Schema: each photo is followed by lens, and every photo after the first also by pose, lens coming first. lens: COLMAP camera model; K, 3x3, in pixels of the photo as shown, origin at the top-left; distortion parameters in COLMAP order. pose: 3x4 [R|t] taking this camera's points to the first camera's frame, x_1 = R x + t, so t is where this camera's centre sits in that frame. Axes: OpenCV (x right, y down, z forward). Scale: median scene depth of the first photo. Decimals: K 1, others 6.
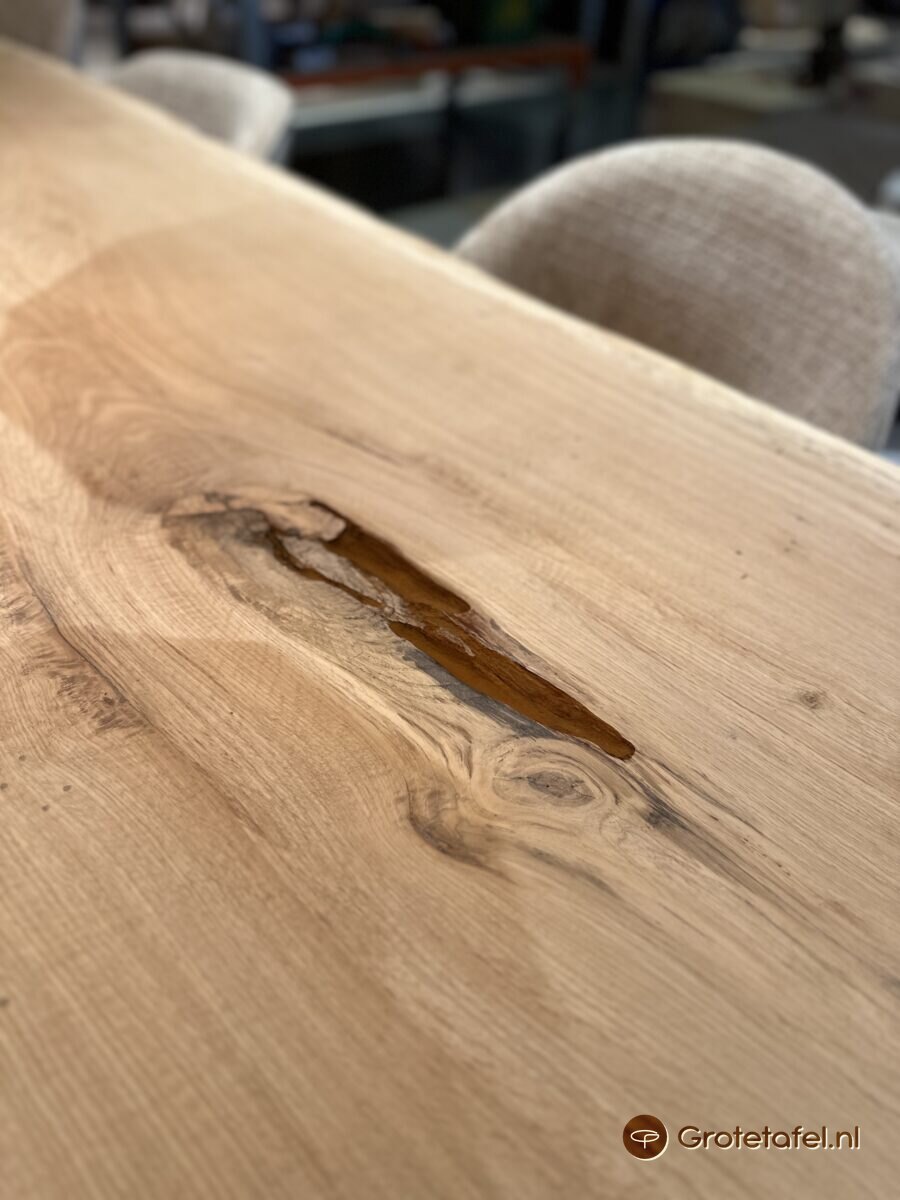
lens RADIAL K [[861.4, 0, 440.6], [0, 861.4, 599.4], [0, 0, 1]] dist [0.077936, -0.131624]
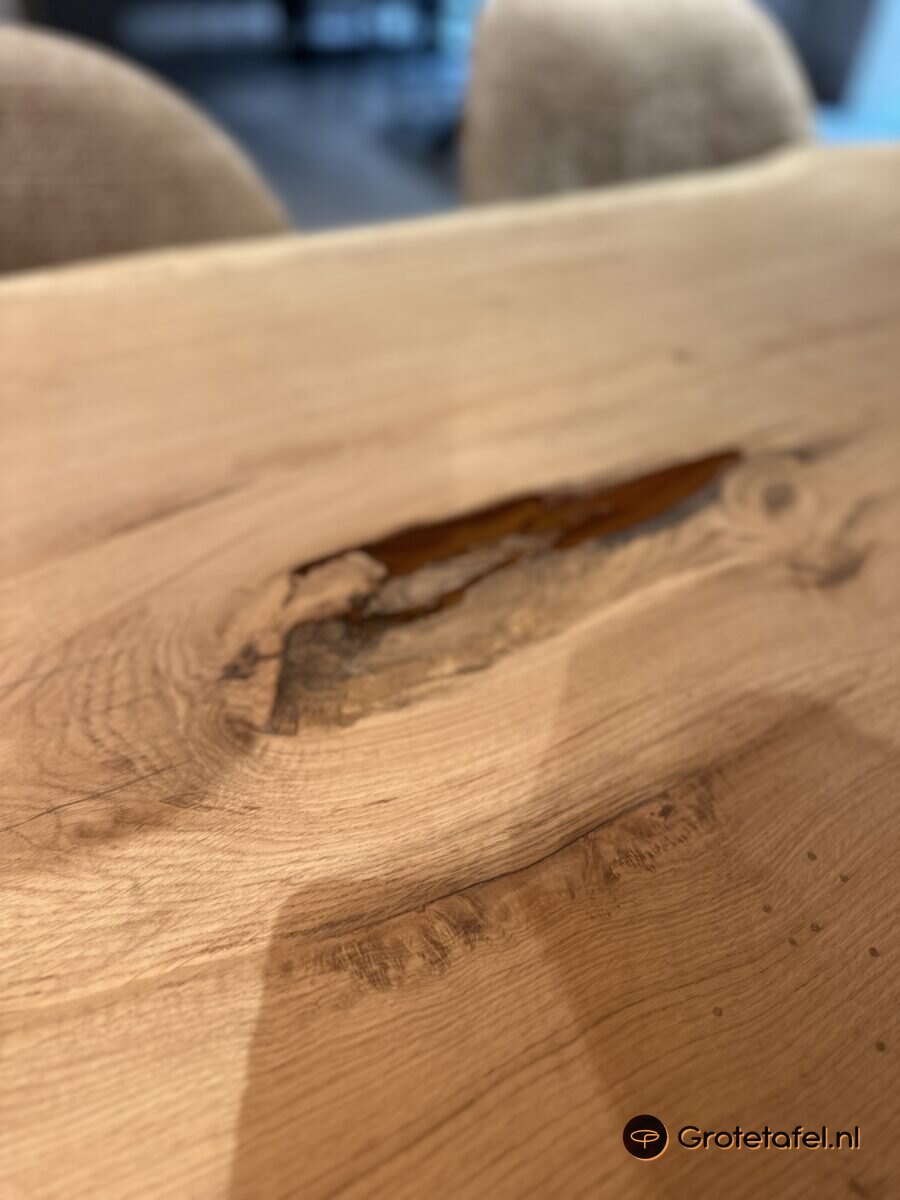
lens RADIAL K [[861.4, 0, 440.6], [0, 861.4, 599.4], [0, 0, 1]] dist [0.077936, -0.131624]
pose [[0.261597, -0.695125, 0.669603, -0.682181], [0.603128, 0.659361, 0.448865, -0.387623], [-0.753527, 0.286435, 0.591736, 0.546526]]
